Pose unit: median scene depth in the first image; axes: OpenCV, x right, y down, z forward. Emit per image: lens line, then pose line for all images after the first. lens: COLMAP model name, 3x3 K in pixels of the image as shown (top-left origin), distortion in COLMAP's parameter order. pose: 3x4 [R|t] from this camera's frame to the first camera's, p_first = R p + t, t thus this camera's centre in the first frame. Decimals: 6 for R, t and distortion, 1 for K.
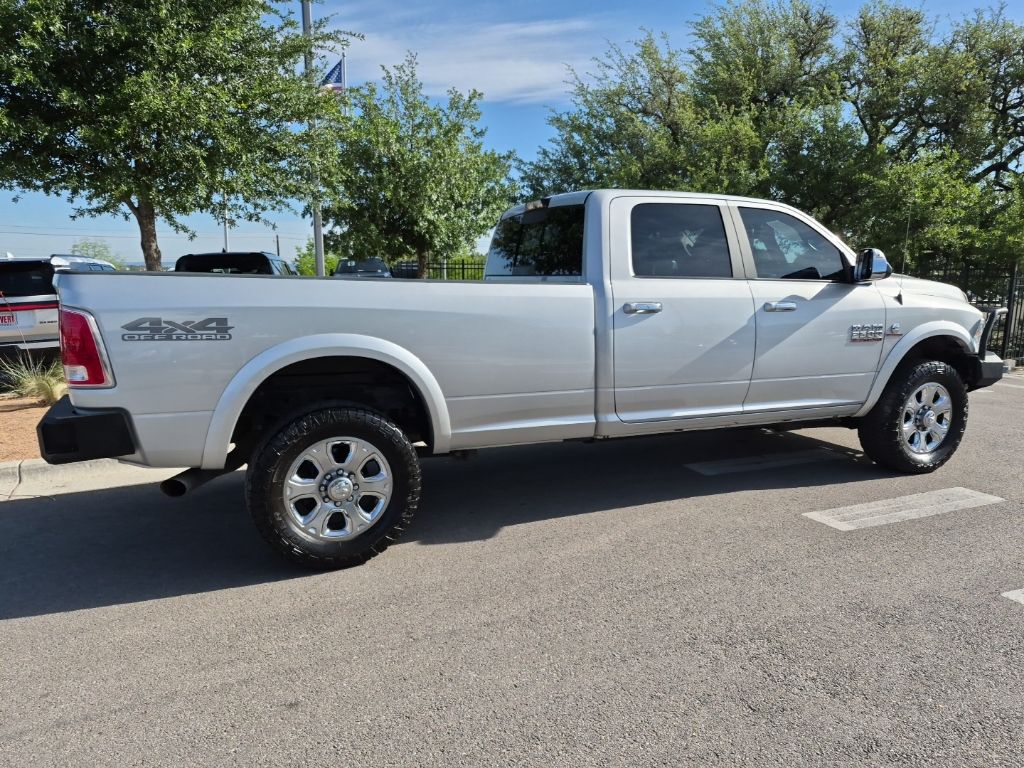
lens RADIAL K [[721.8, 0, 485.6], [0, 721.8, 367.6], [0, 0, 1]] dist [0.086375, -0.071065]
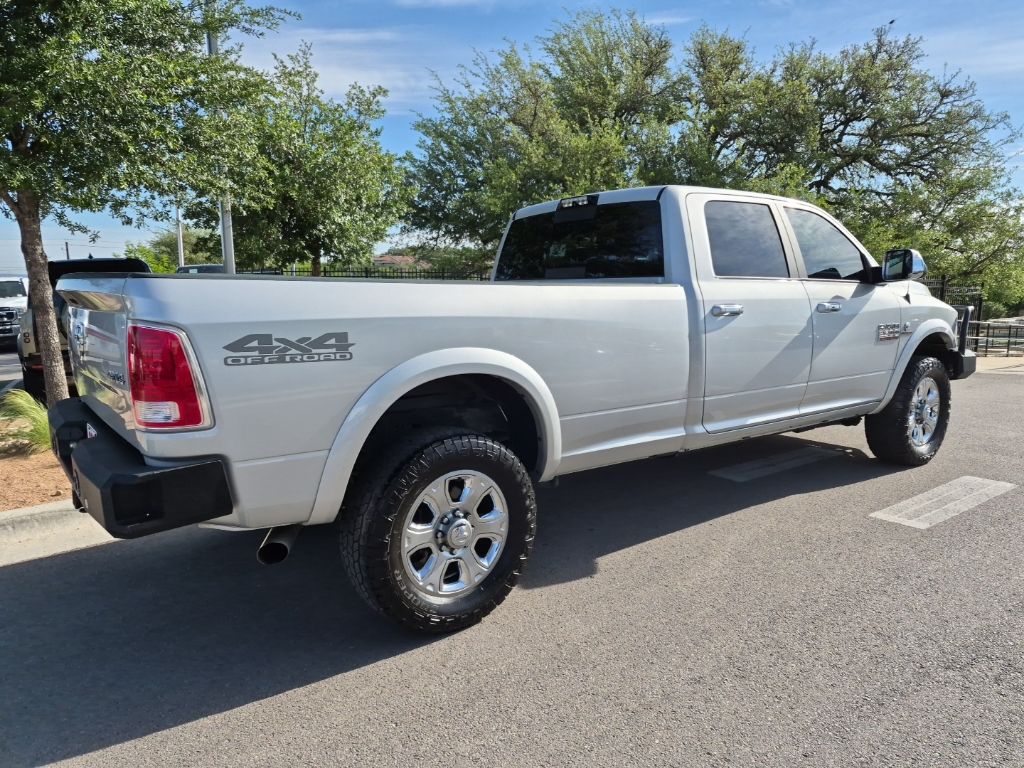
lens RADIAL K [[721.8, 0, 485.6], [0, 721.8, 367.6], [0, 0, 1]] dist [0.086375, -0.071065]
pose [[0.971554, -0.037437, 0.233841, -0.296256], [0.040290, 0.999160, -0.007435, -0.013249], [-0.233366, 0.016645, 0.972246, 0.147541]]
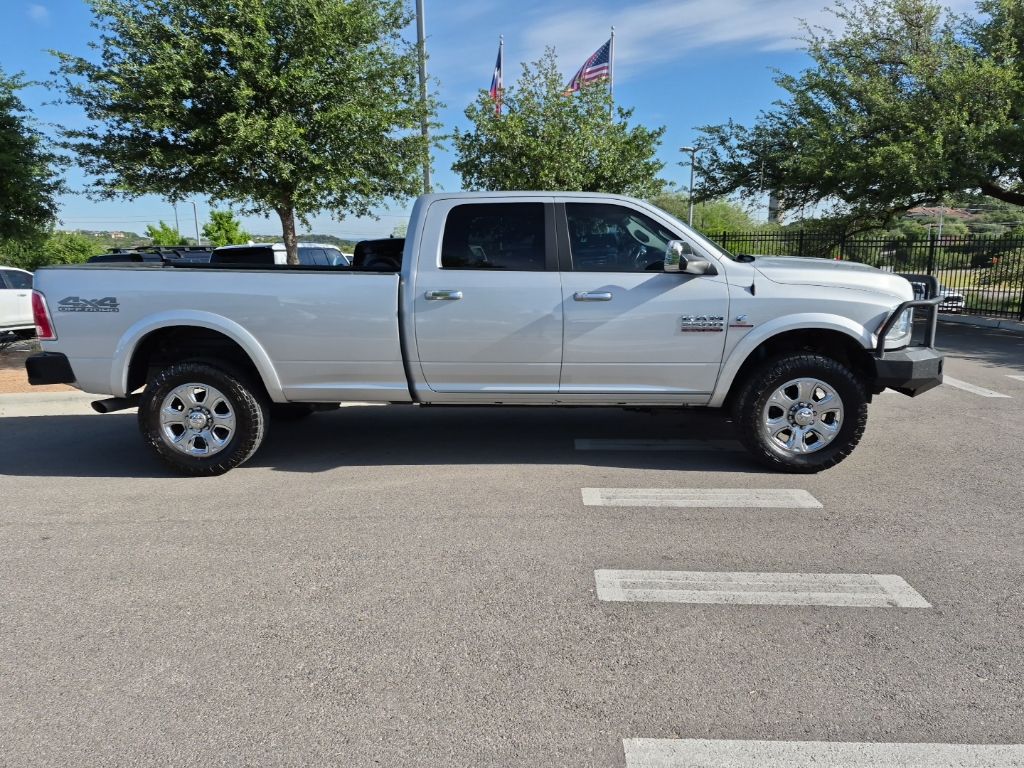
lens RADIAL K [[725.9, 0, 508.9], [0, 725.9, 363.1], [0, 0, 1]] dist [0.085436, -0.079891]
pose [[0.893908, 0.069423, -0.442842, 0.796578], [-0.042059, 0.996566, 0.071330, -0.058115], [0.446273, -0.045137, 0.893758, -0.000697]]
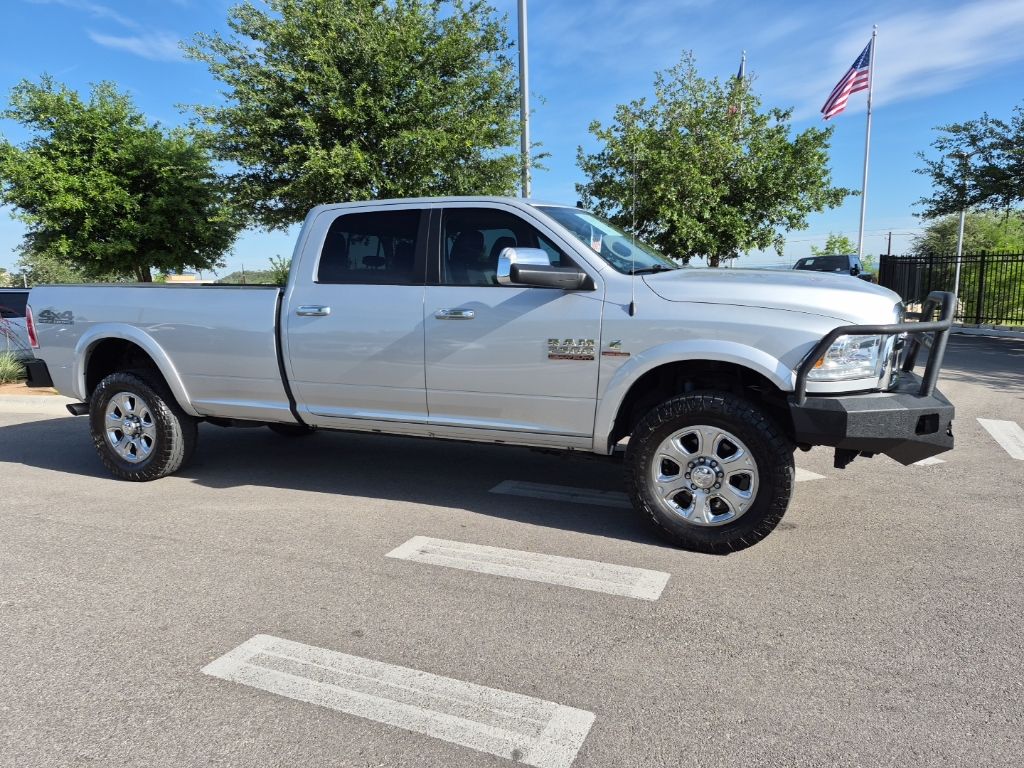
lens RADIAL K [[721.8, 0, 485.6], [0, 721.8, 367.6], [0, 0, 1]] dist [0.086375, -0.071065]
pose [[0.664574, 0.085279, -0.742340, 1.148681], [-0.064298, 0.996308, 0.056892, -0.072364], [0.744451, 0.009922, 0.667604, 0.444864]]
